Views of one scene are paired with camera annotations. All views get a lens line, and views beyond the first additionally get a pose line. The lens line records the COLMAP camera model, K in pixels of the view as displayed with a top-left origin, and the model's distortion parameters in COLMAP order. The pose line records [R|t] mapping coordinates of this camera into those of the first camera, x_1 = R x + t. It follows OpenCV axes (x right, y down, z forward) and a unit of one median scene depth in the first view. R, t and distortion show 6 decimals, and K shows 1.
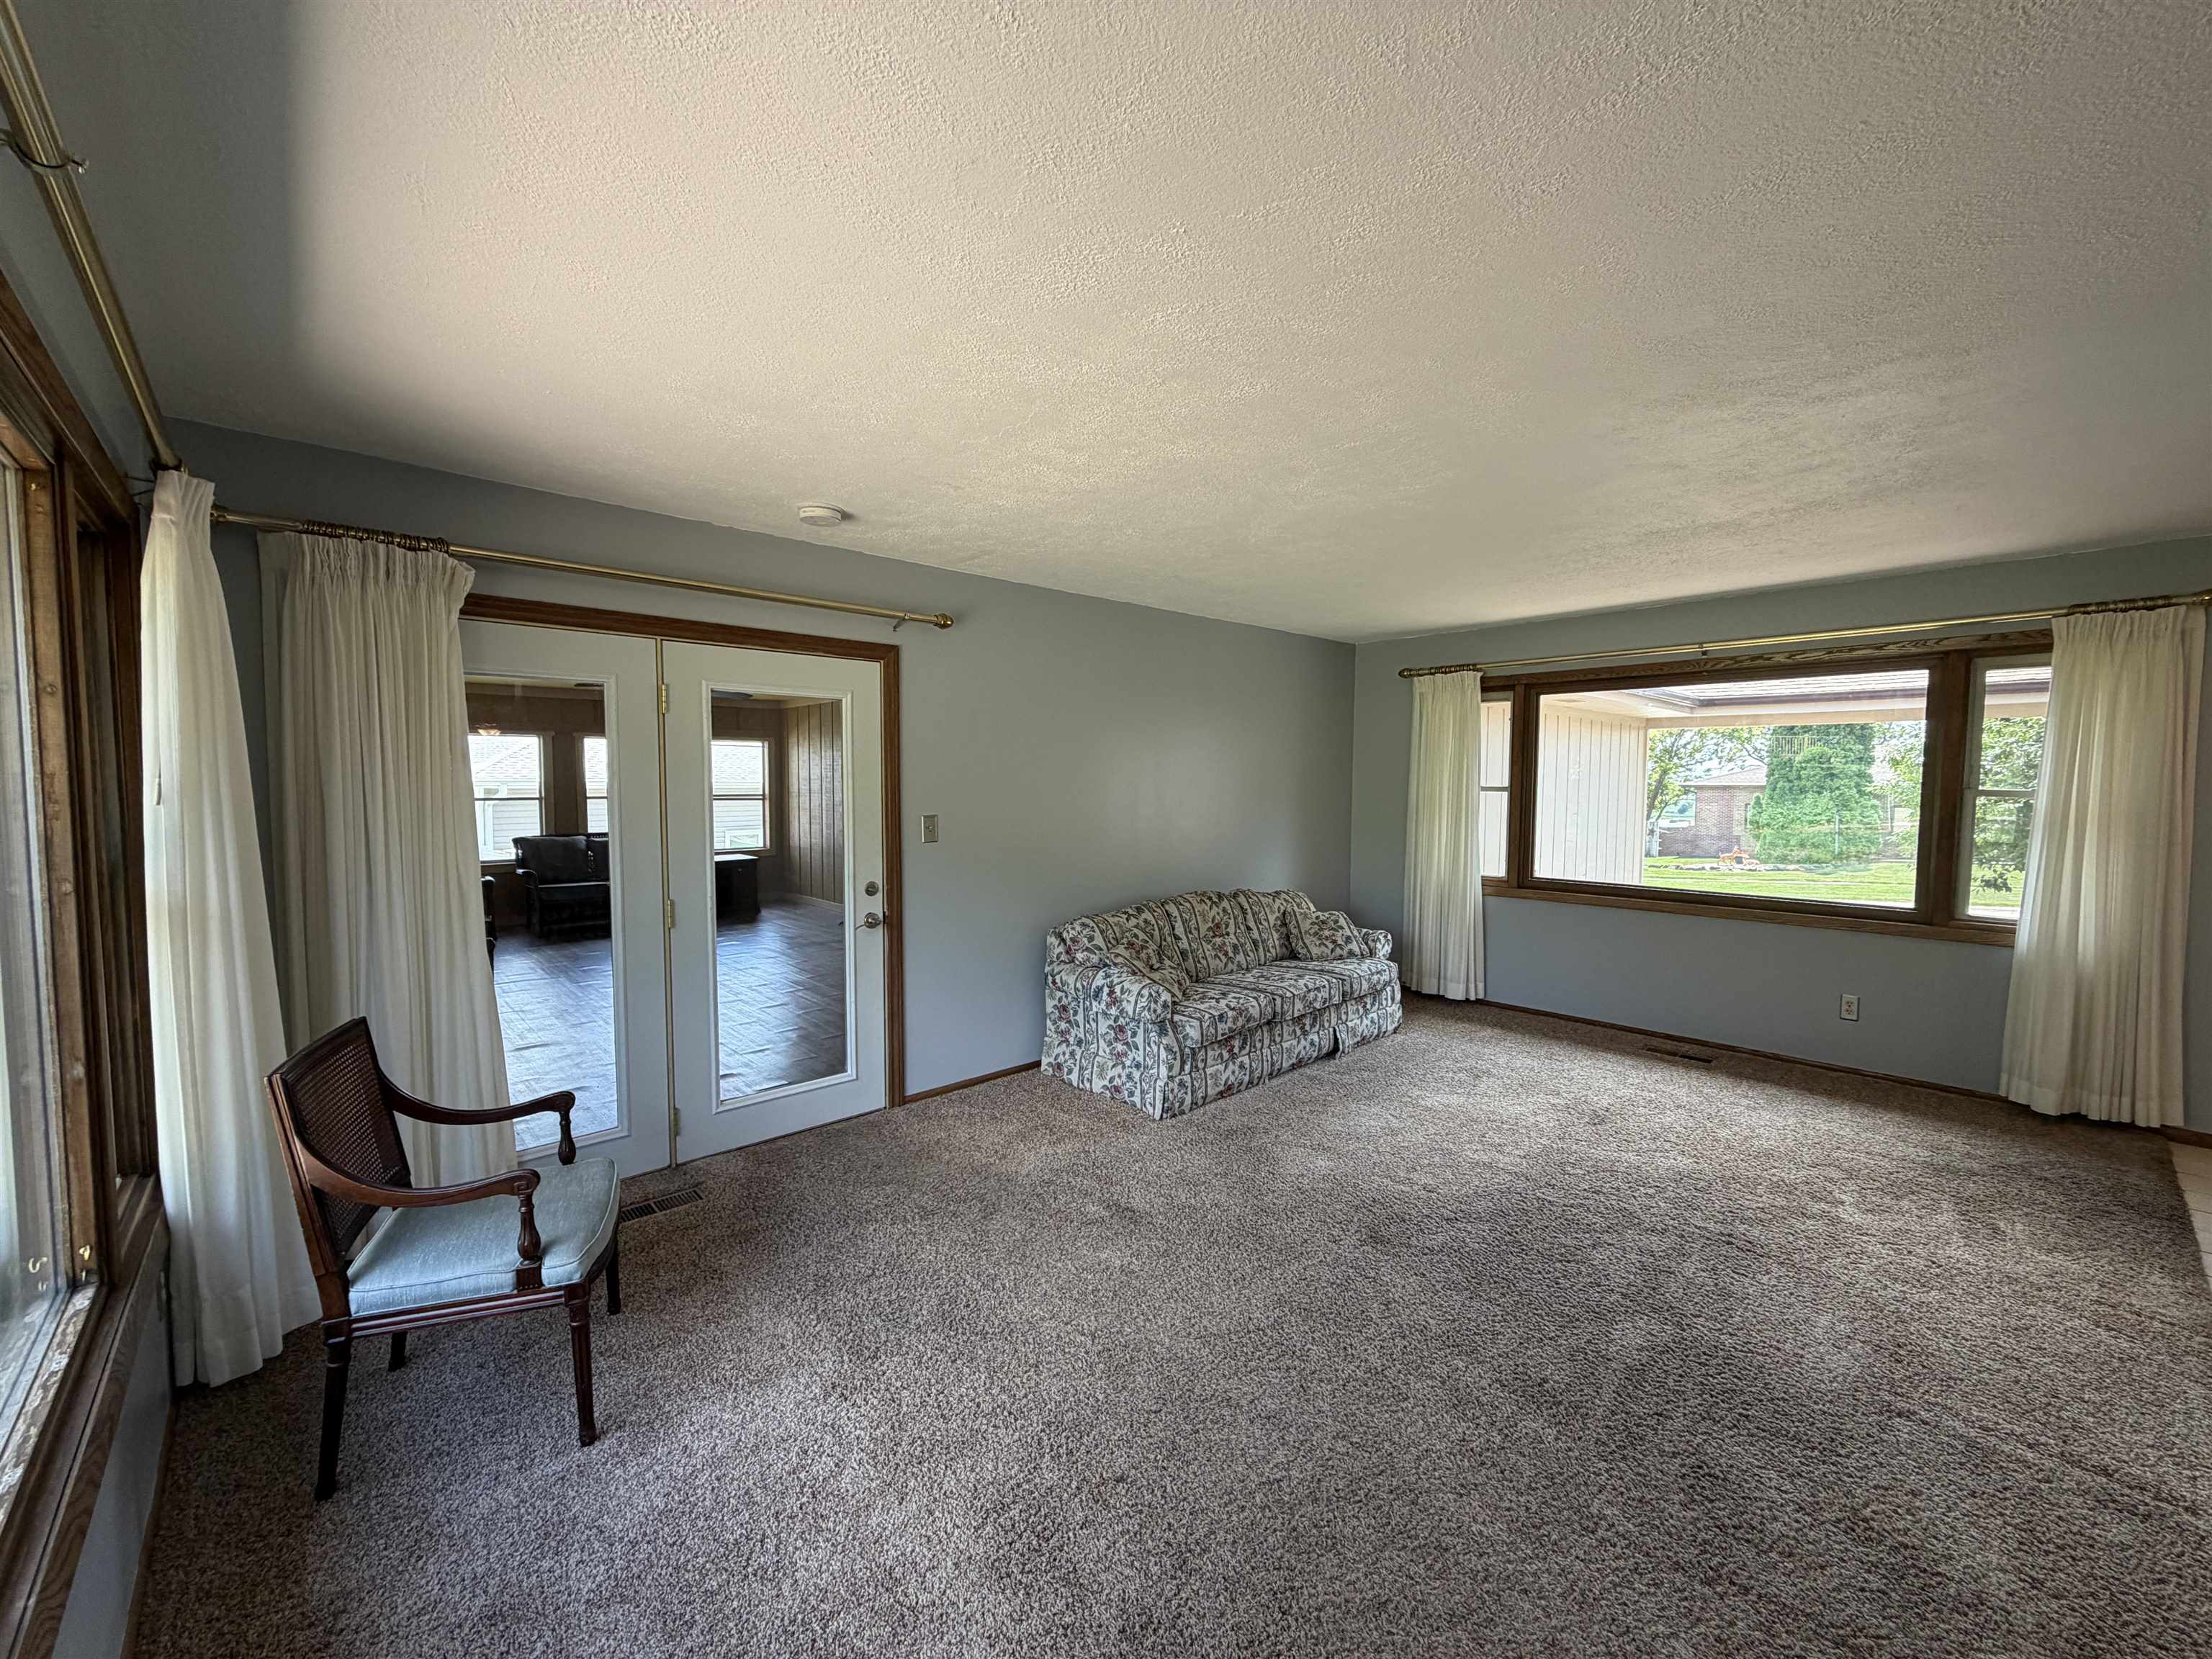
lens RADIAL K [[878.7, 0, 1110.7], [0, 878.7, 825.8], [0, 0, 1]] dist [-0.001058, 0.001255]
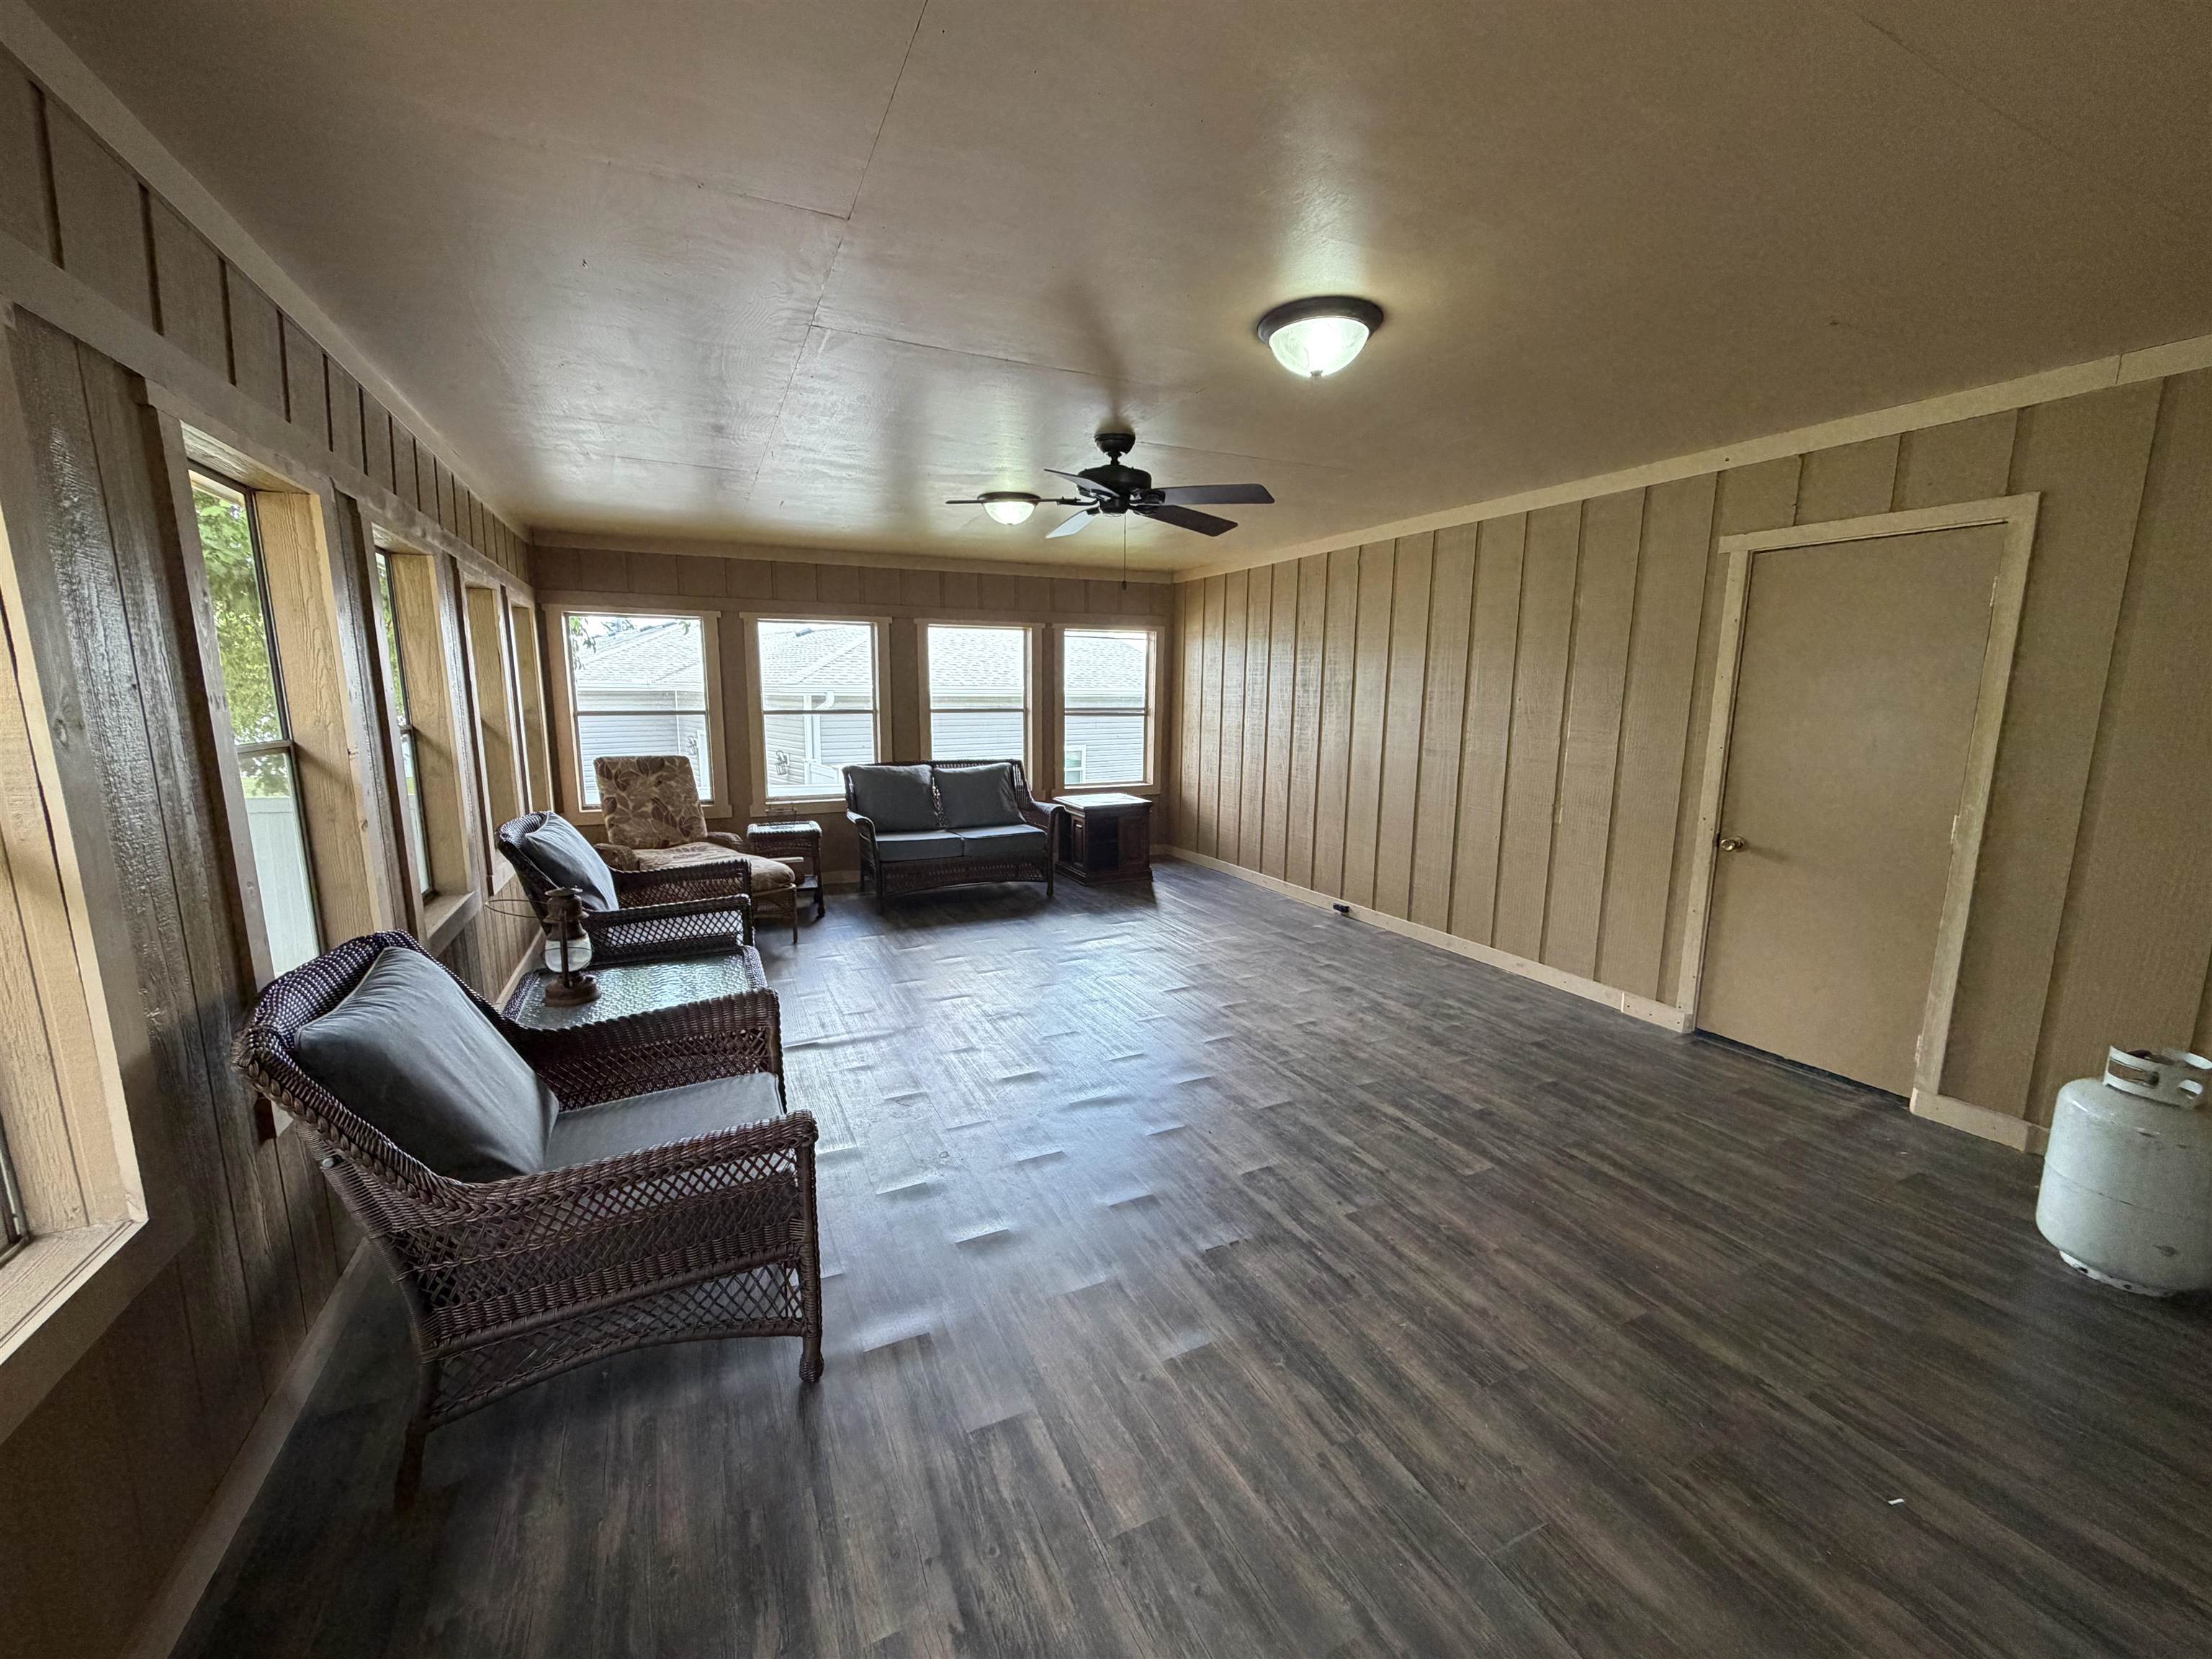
lens RADIAL K [[878.7, 0, 1107.0], [0, 878.7, 839.1], [0, 0, 1]] dist [-0.001058, 0.001255]
pose [[0.956338, 0.053634, -0.287301, -0.249787], [-0.020711, 0.992983, 0.116431, -0.015248], [0.291530, -0.105397, 0.950738, 0.352986]]
